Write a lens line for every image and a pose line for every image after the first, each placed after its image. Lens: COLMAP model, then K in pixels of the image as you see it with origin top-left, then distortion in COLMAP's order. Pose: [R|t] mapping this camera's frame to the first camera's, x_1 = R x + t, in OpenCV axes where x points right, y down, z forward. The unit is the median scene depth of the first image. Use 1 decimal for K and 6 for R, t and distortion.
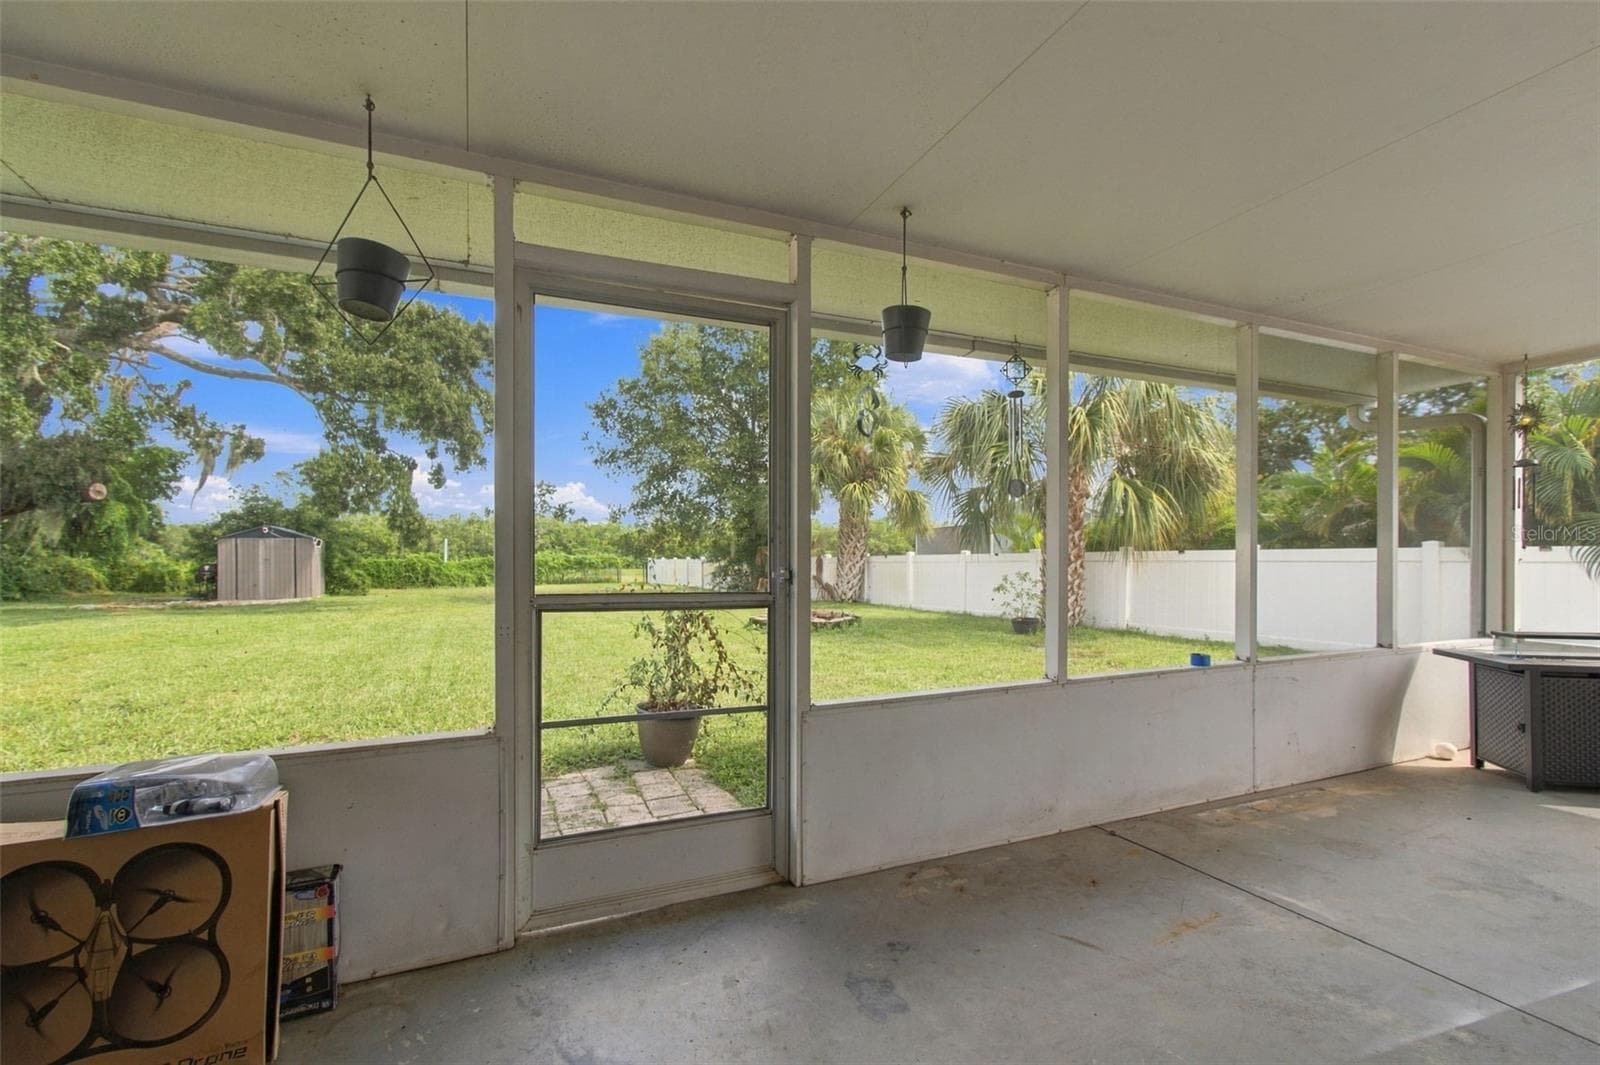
lens RADIAL K [[723.1, 0, 777.7], [0, 723.1, 558.5], [0, 0, 1]] dist [-0.005548, 0.003222]
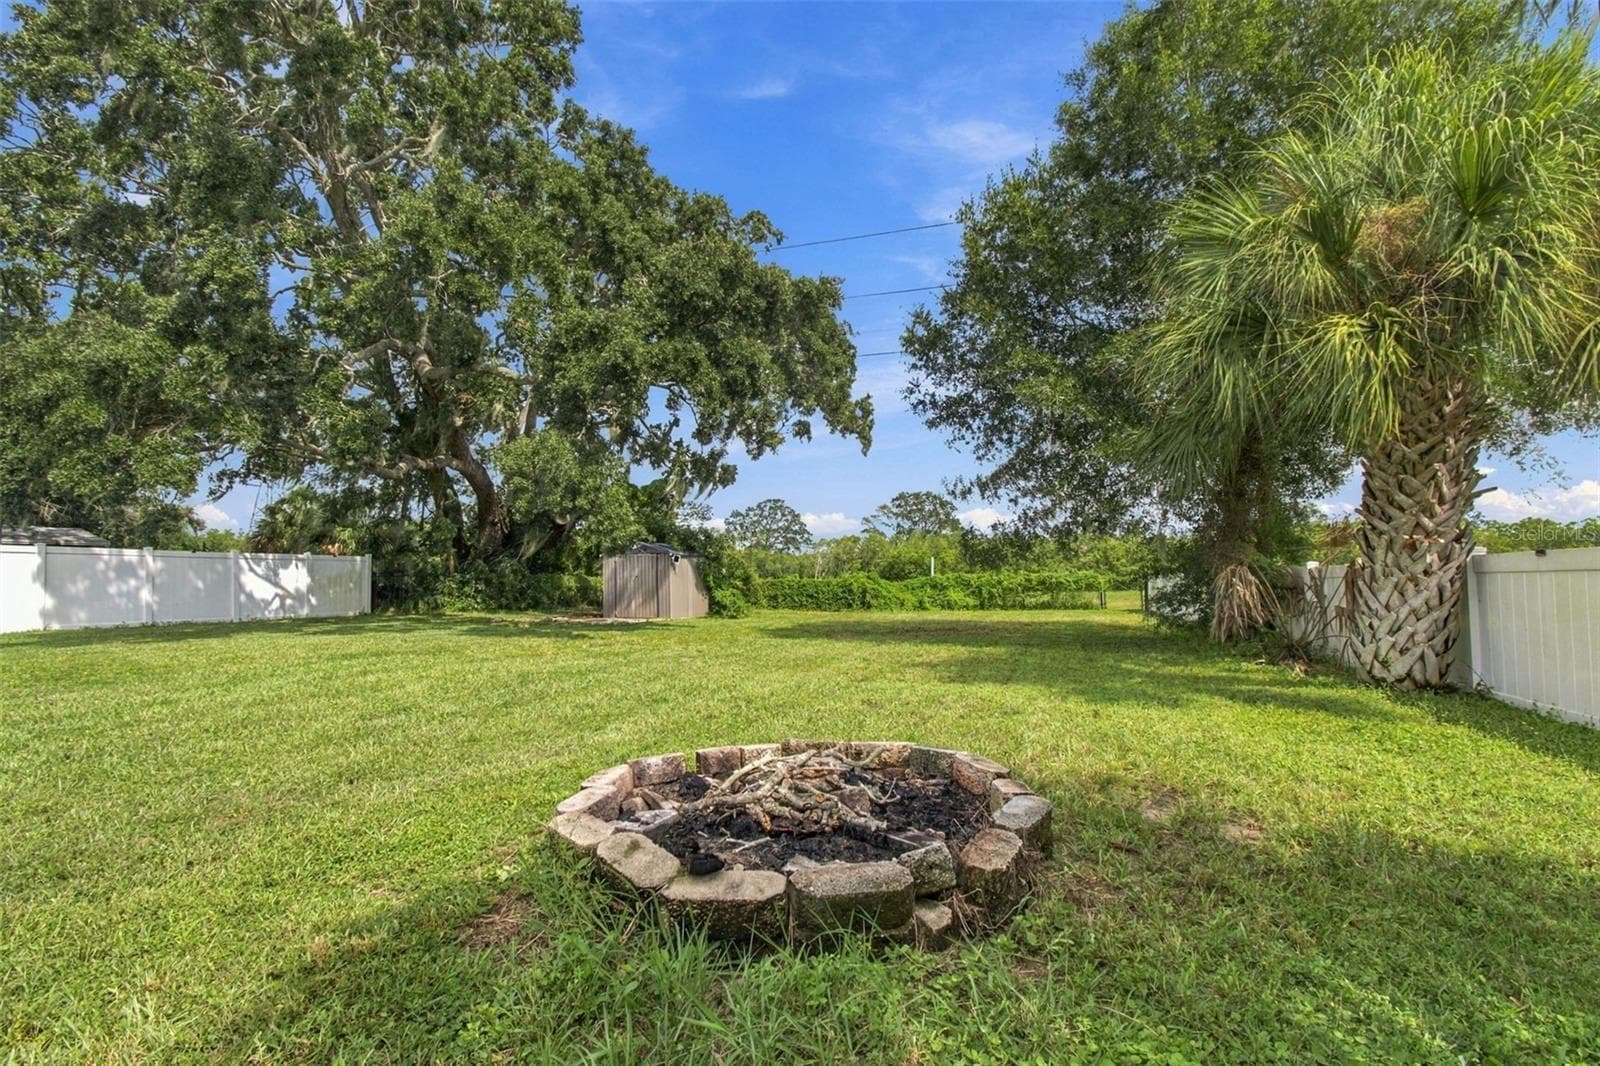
lens RADIAL K [[723.1, 0, 797.6], [0, 723.1, 541.7], [0, 0, 1]] dist [-0.005548, 0.003222]
pose [[0.713029, -0.037745, -0.700118, 0.138588], [-0.002295, 0.998419, -0.056165, 0.010807], [0.701131, 0.041654, 0.711815, 0.515179]]
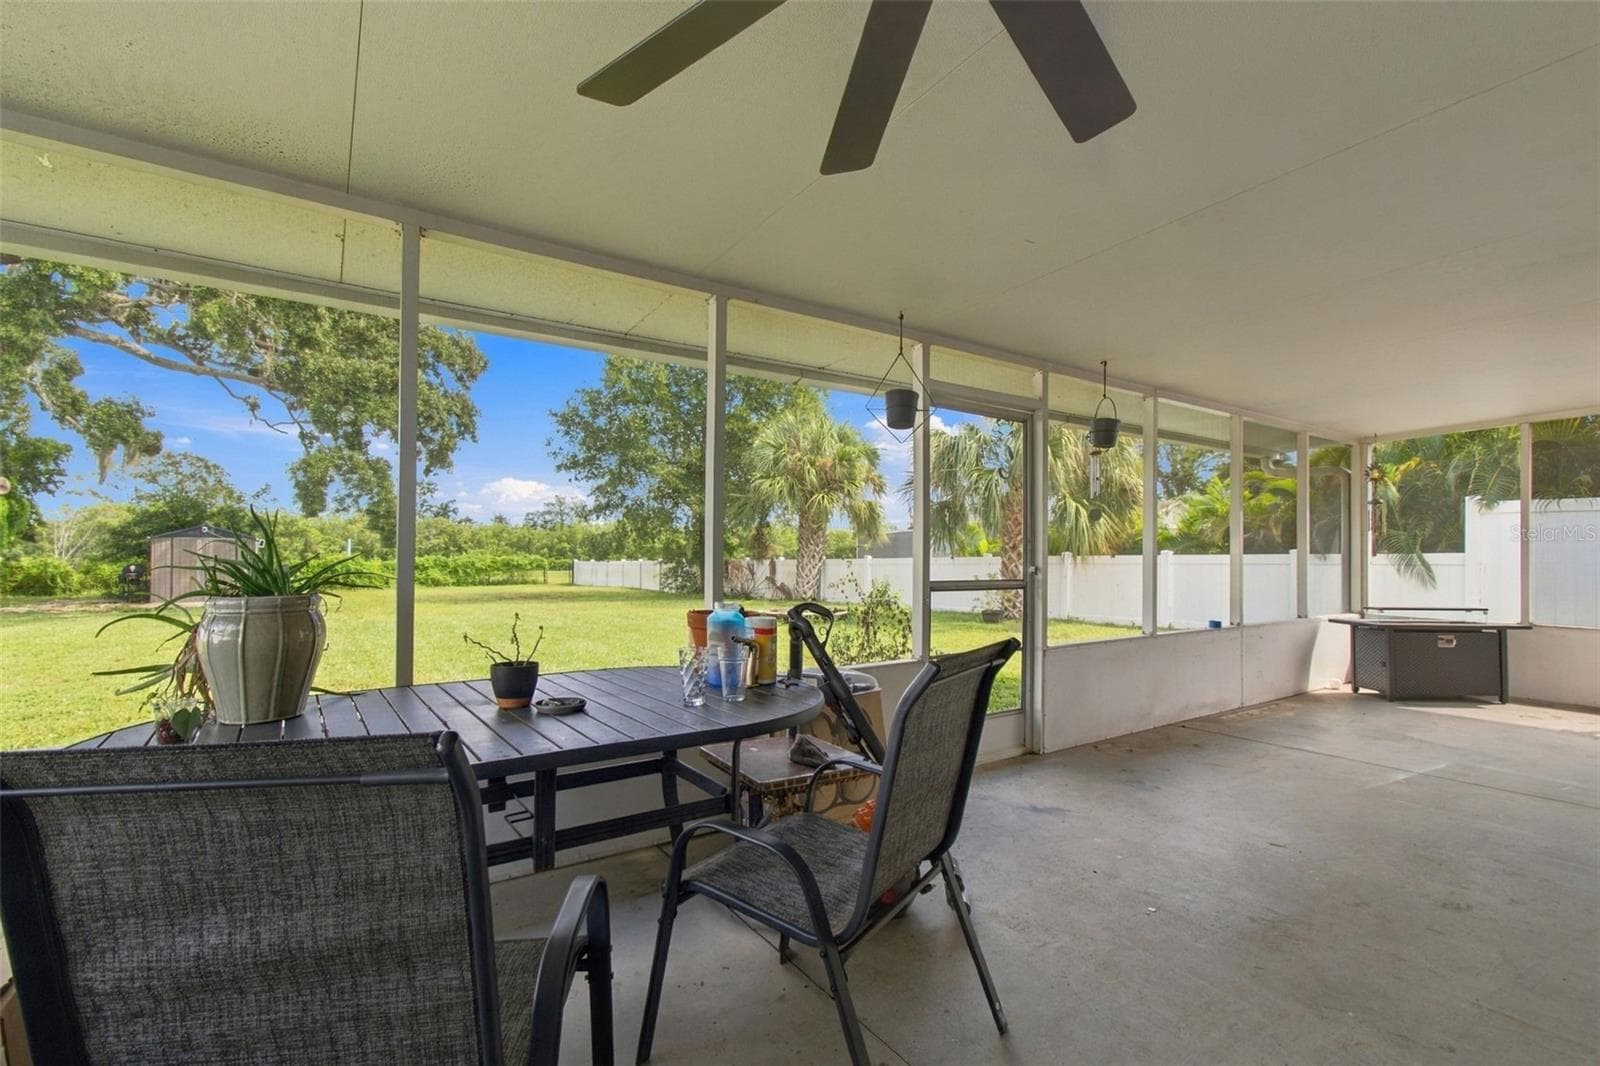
lens RADIAL K [[723.1, 0, 780.2], [0, 723.1, 545.0], [0, 0, 1]] dist [-0.005548, 0.003222]
pose [[0.986024, 0.006909, 0.166461, -0.127800], [-0.003129, 0.999731, -0.022965, 0.001104], [-0.166575, 0.022123, 0.985781, -0.085208]]
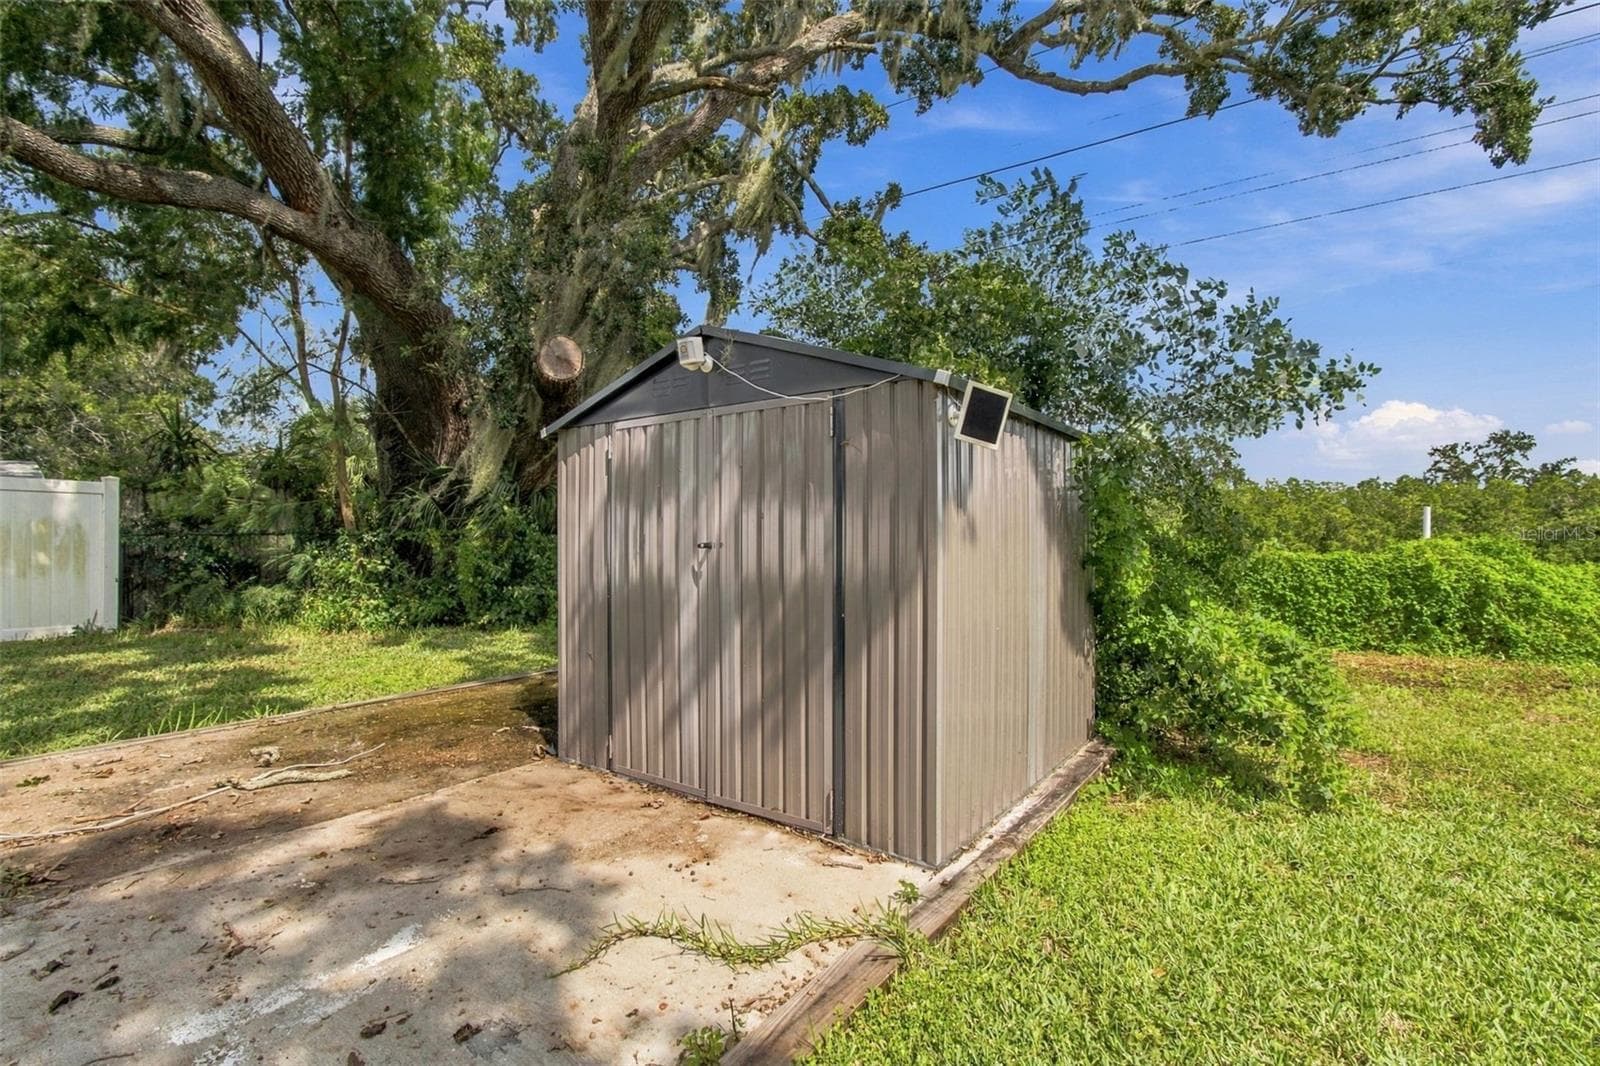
lens RADIAL K [[723.1, 0, 806.2], [0, 723.1, 525.3], [0, 0, 1]] dist [-0.005548, 0.003222]
pose [[0.505498, -0.012682, -0.862735, -0.624662], [-0.015553, 0.999596, -0.023806, 0.000643], [0.862688, 0.025452, 0.505096, 1.046356]]
